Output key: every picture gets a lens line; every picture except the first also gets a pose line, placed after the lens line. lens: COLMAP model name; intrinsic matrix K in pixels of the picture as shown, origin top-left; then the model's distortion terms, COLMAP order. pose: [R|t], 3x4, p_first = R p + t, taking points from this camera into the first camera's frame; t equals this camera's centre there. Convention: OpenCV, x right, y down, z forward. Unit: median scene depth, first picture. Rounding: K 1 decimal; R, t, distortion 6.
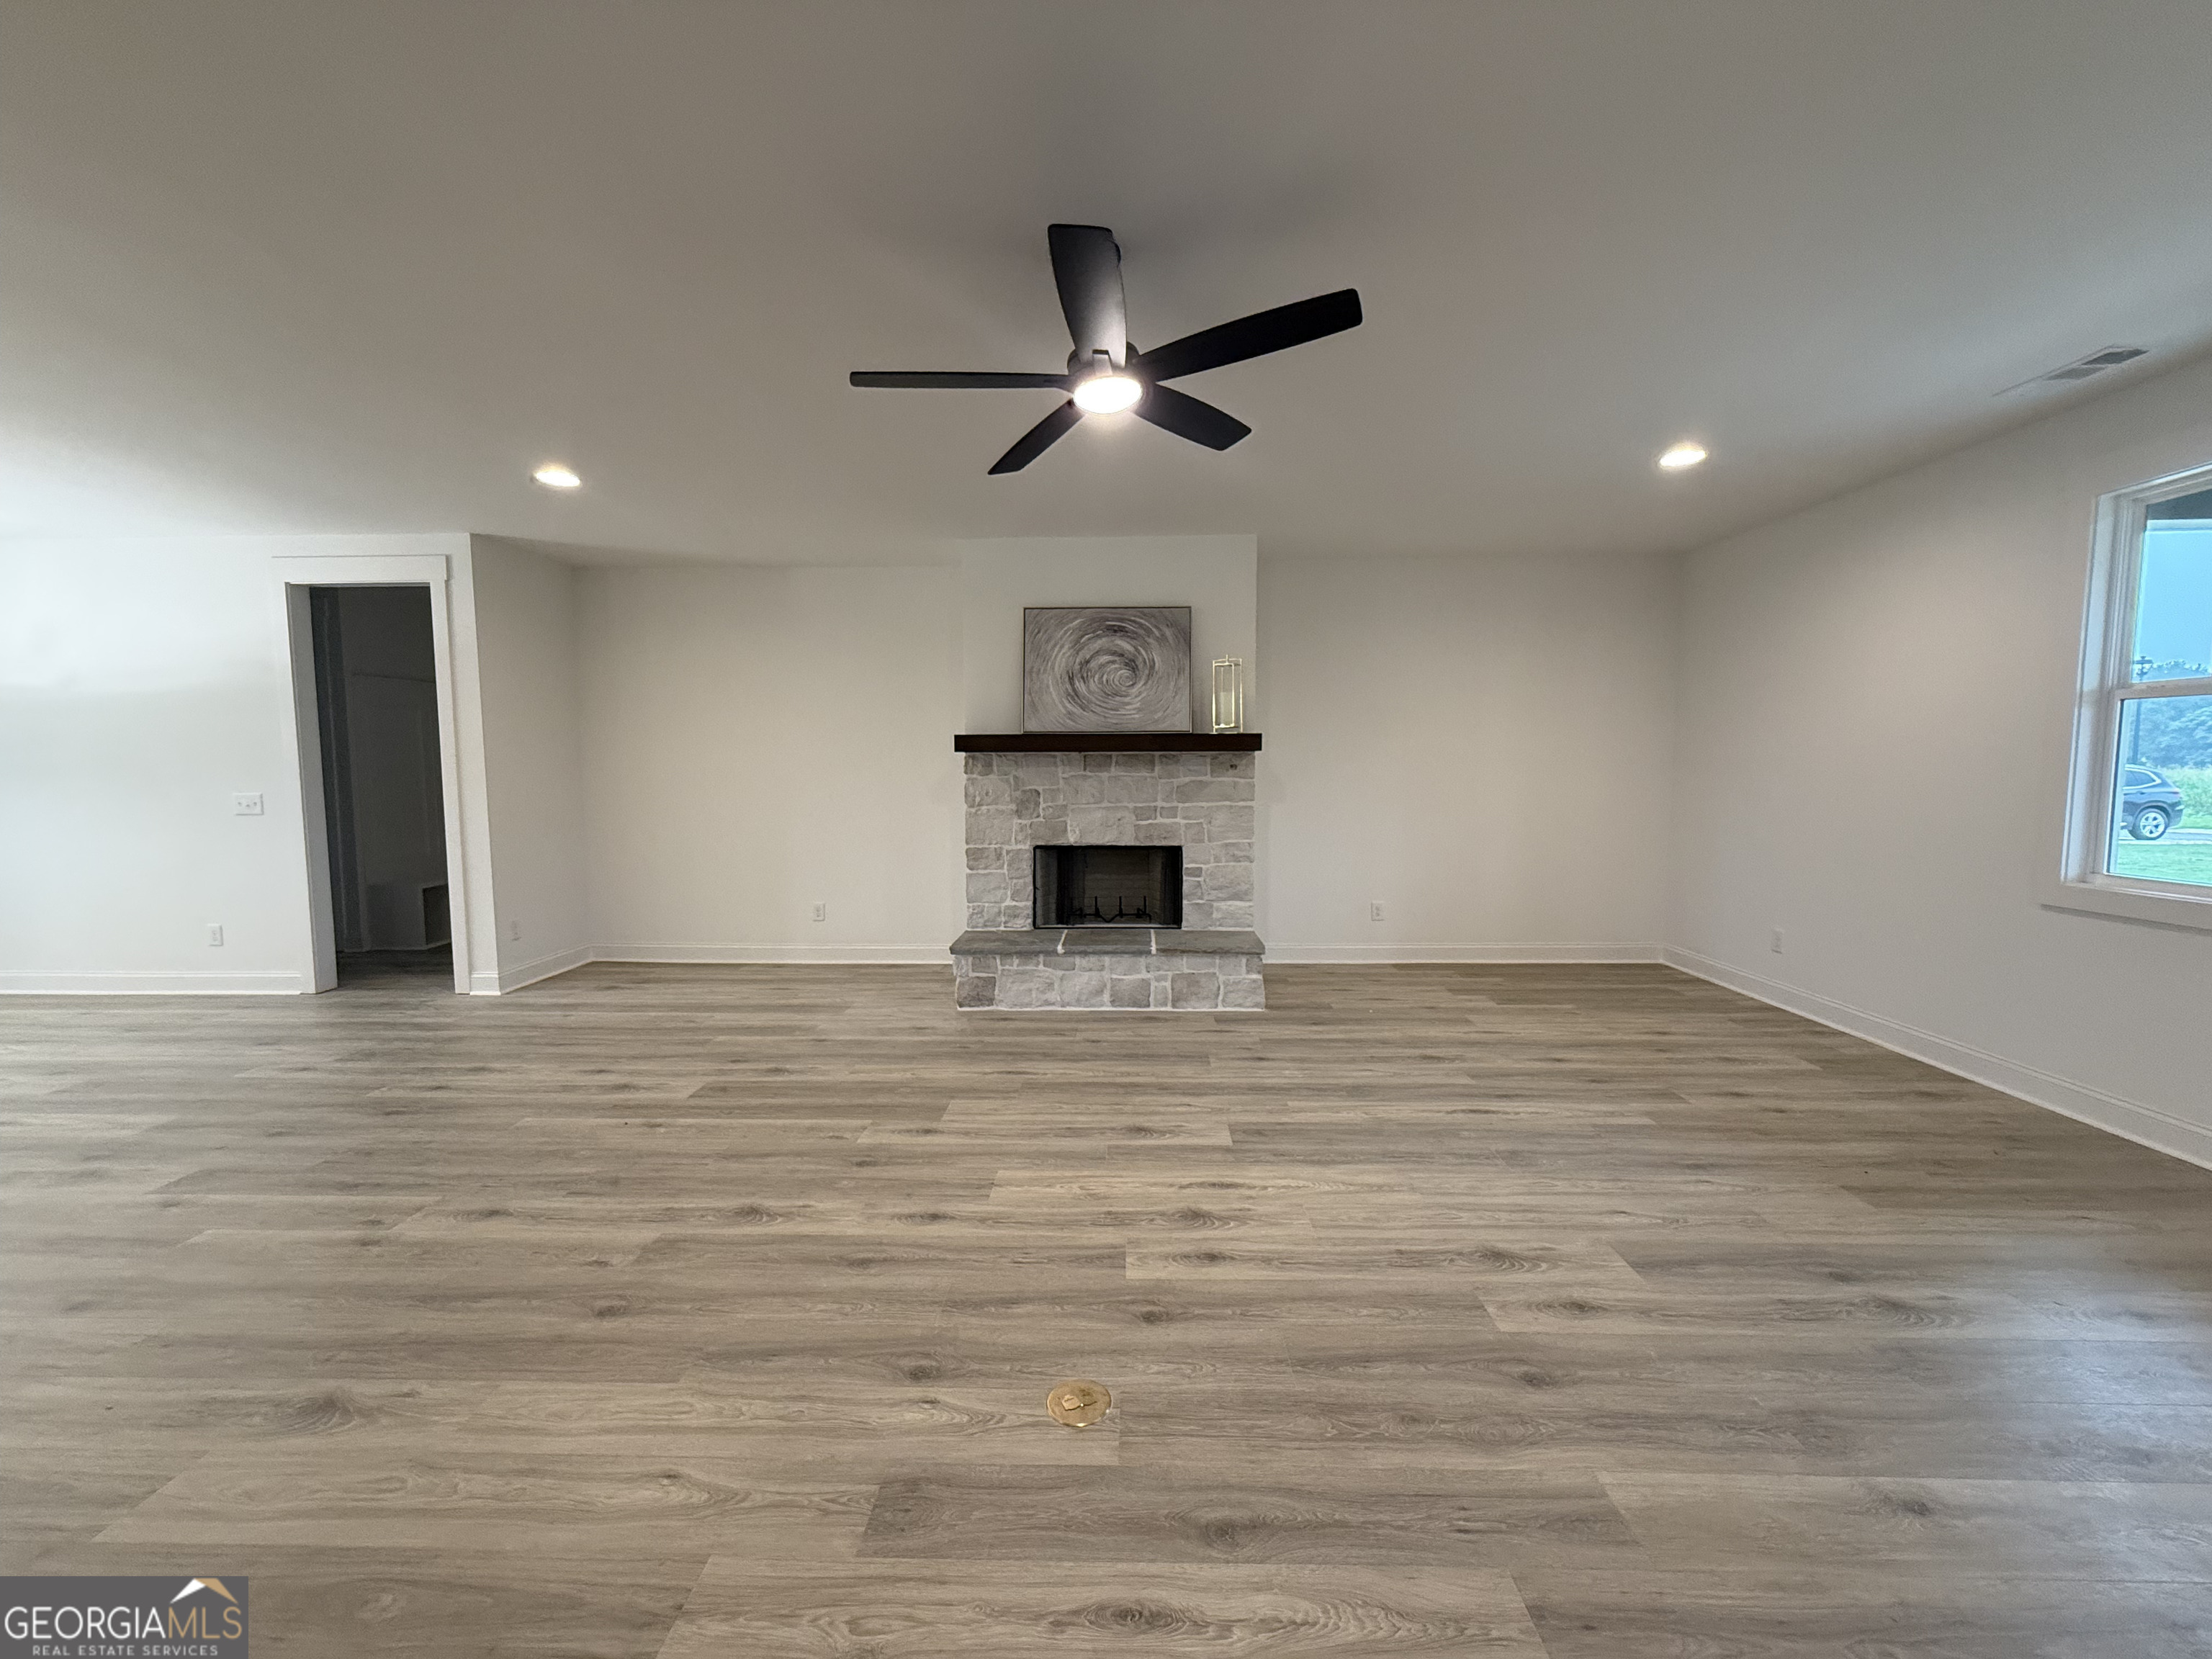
lens RADIAL K [[882.8, 0, 1112.9], [0, 882.8, 831.8], [0, 0, 1]] dist [0.000626, -0.000099]
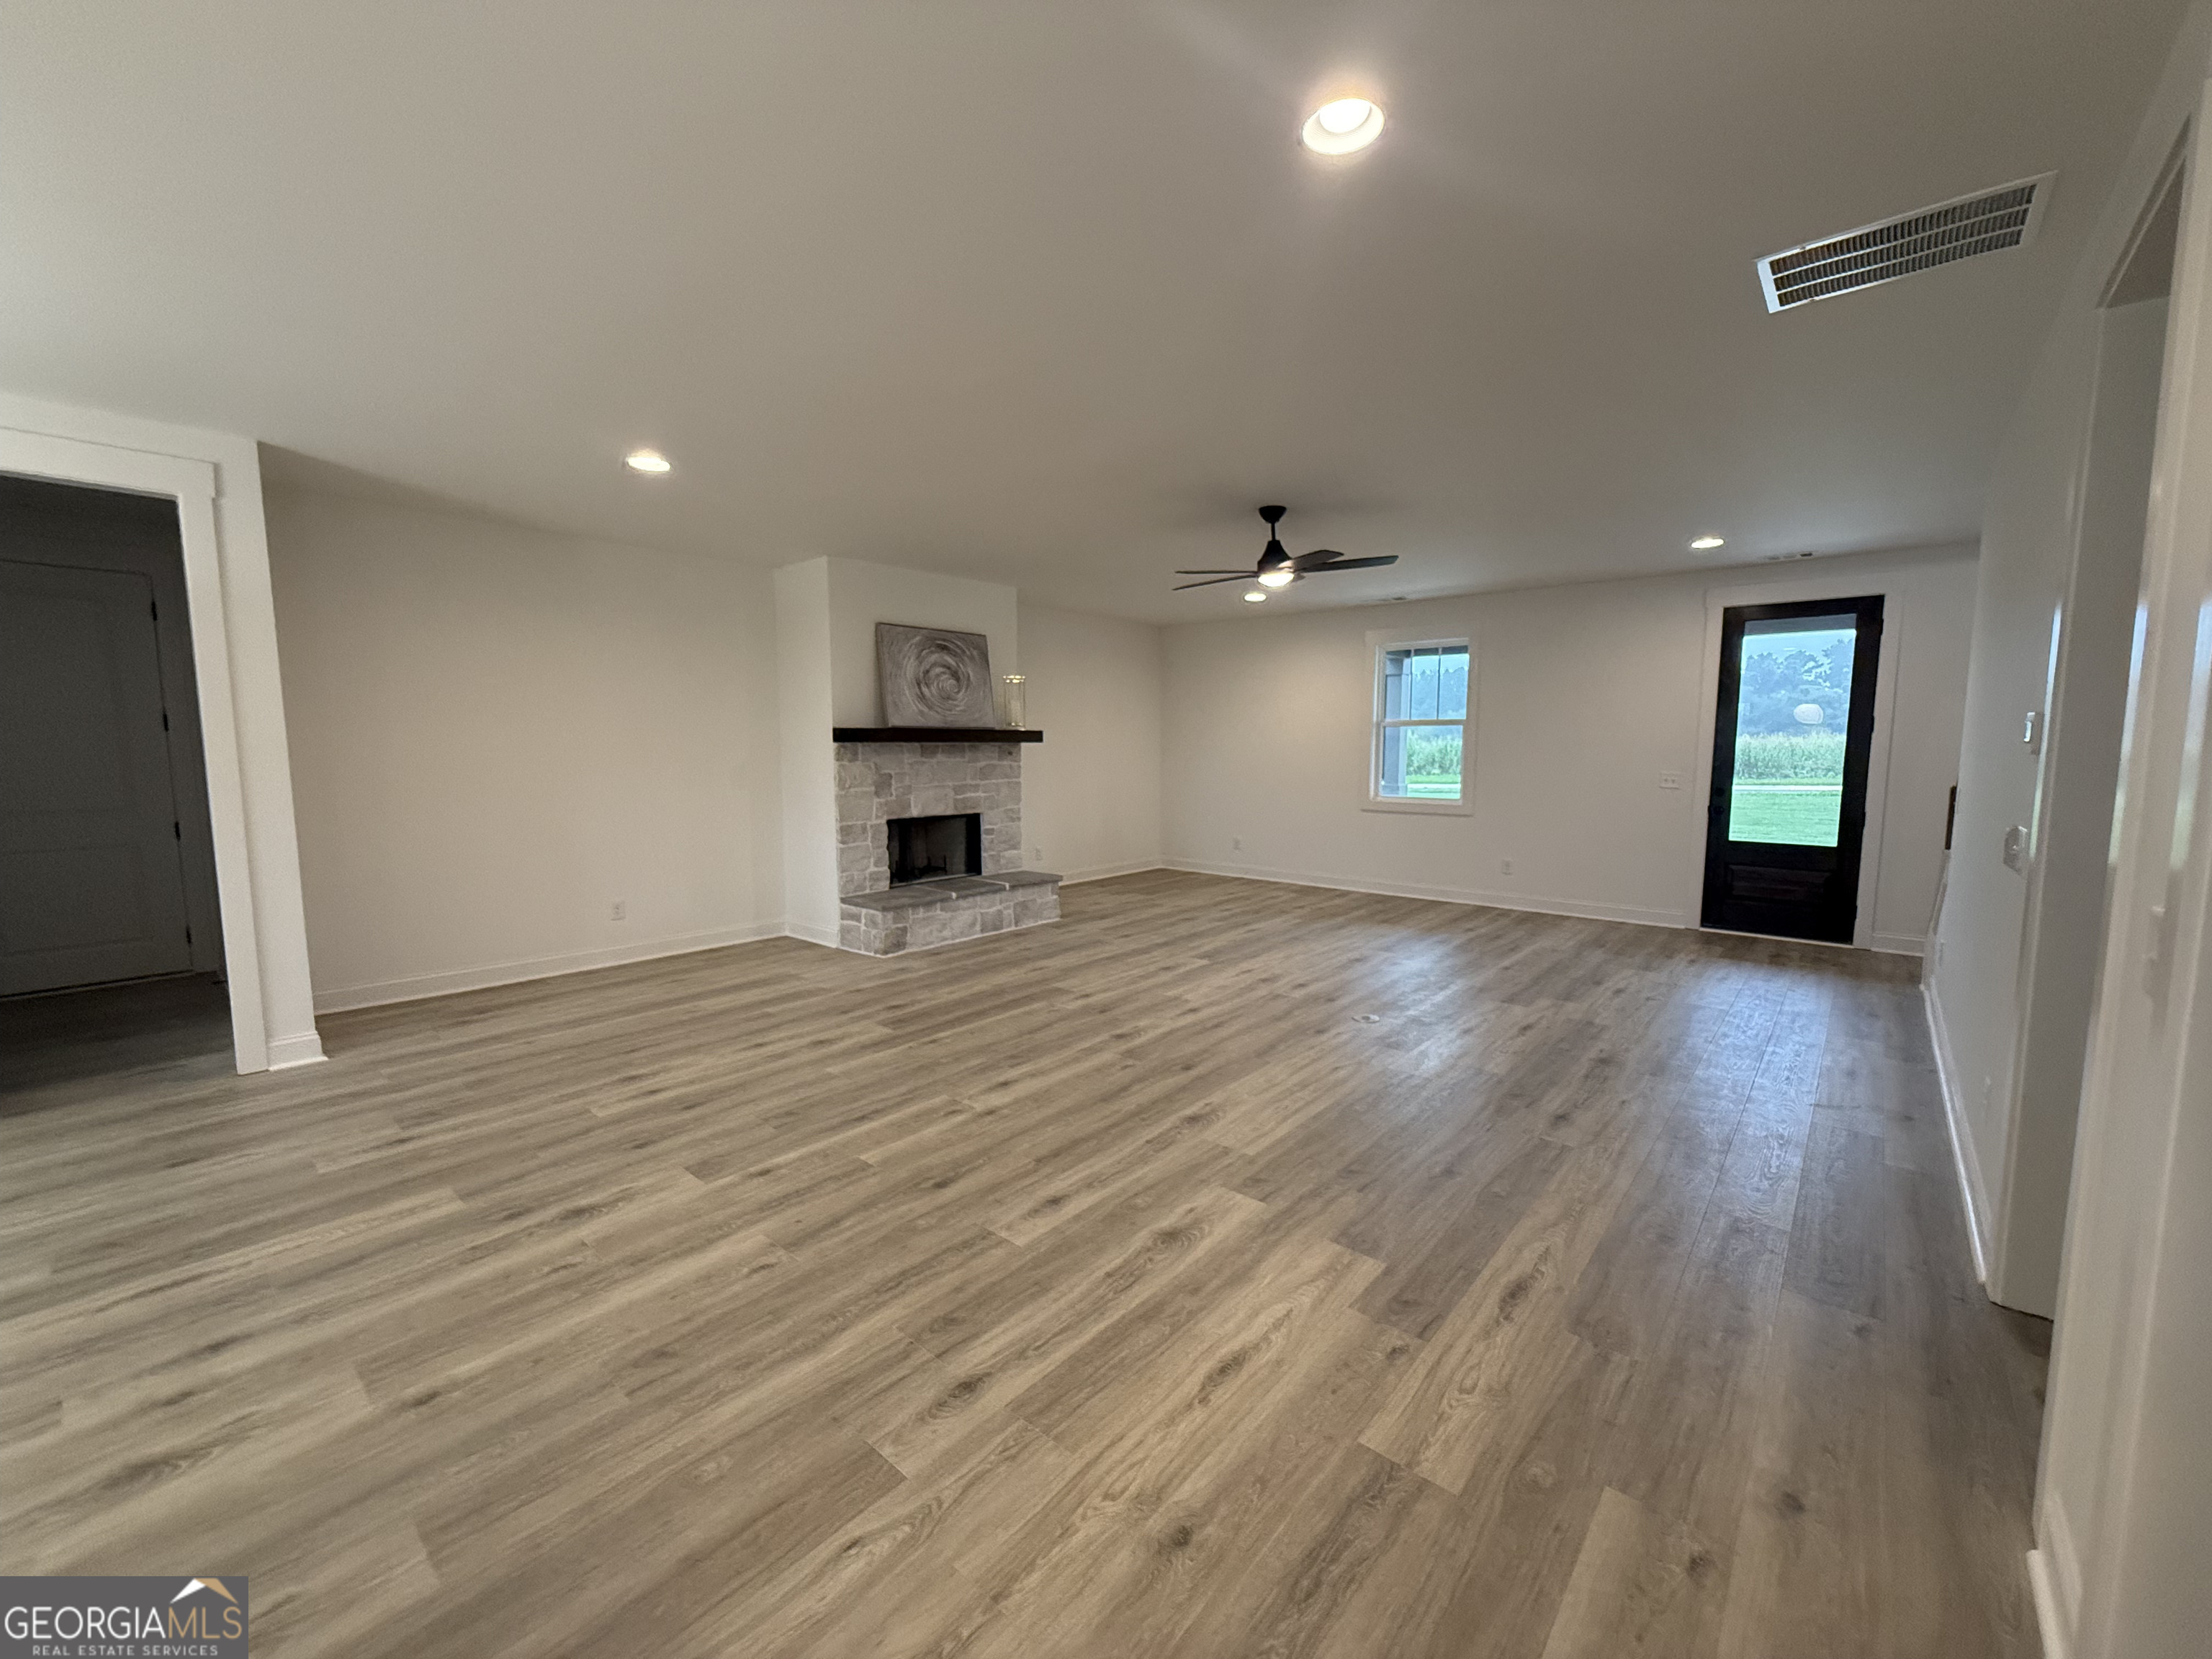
lens RADIAL K [[882.8, 0, 1112.9], [0, 882.8, 831.8], [0, 0, 1]] dist [0.000626, -0.000099]
pose [[0.635068, -0.074495, 0.768855, -0.888055], [0.056246, 0.997156, 0.050156, -0.012122], [-0.770405, 0.011392, 0.637453, -0.009944]]
